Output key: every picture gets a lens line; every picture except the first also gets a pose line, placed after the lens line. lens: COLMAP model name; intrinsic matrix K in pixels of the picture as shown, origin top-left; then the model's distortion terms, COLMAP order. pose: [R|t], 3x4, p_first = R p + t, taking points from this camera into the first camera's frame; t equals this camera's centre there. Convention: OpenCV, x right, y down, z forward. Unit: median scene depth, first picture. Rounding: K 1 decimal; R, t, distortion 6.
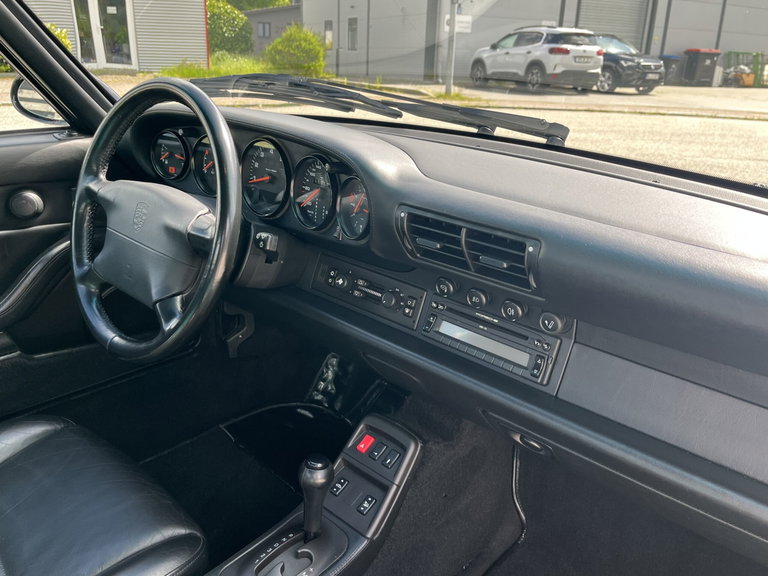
lens RADIAL K [[631.2, 0, 383.1], [0, 631.2, 295.4], [0, 0, 1]] dist [0.048420, -0.043301]
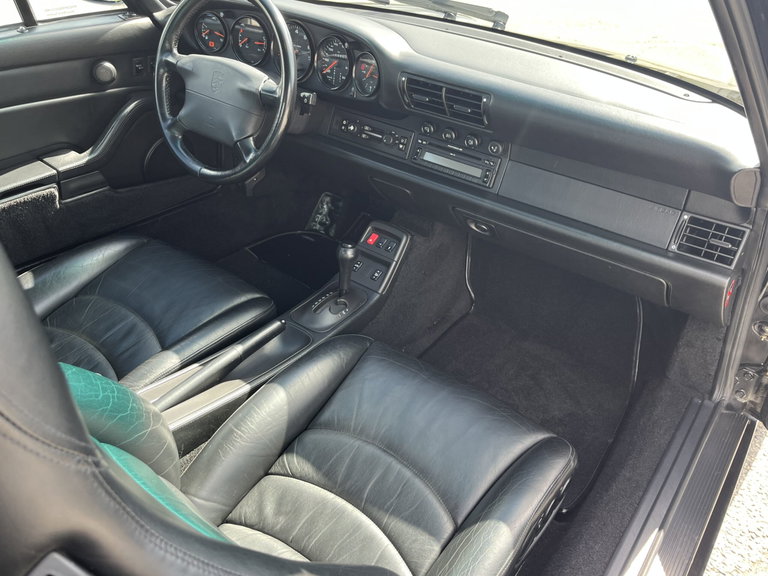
lens RADIAL K [[631.2, 0, 386.5], [0, 631.2, 285.2], [0, 0, 1]] dist [0.048420, -0.043301]
pose [[0.994677, -0.038663, 0.095512, -0.146390], [0.020068, 0.981875, 0.188464, 0.061739], [-0.101067, -0.185544, 0.977424, -0.504822]]
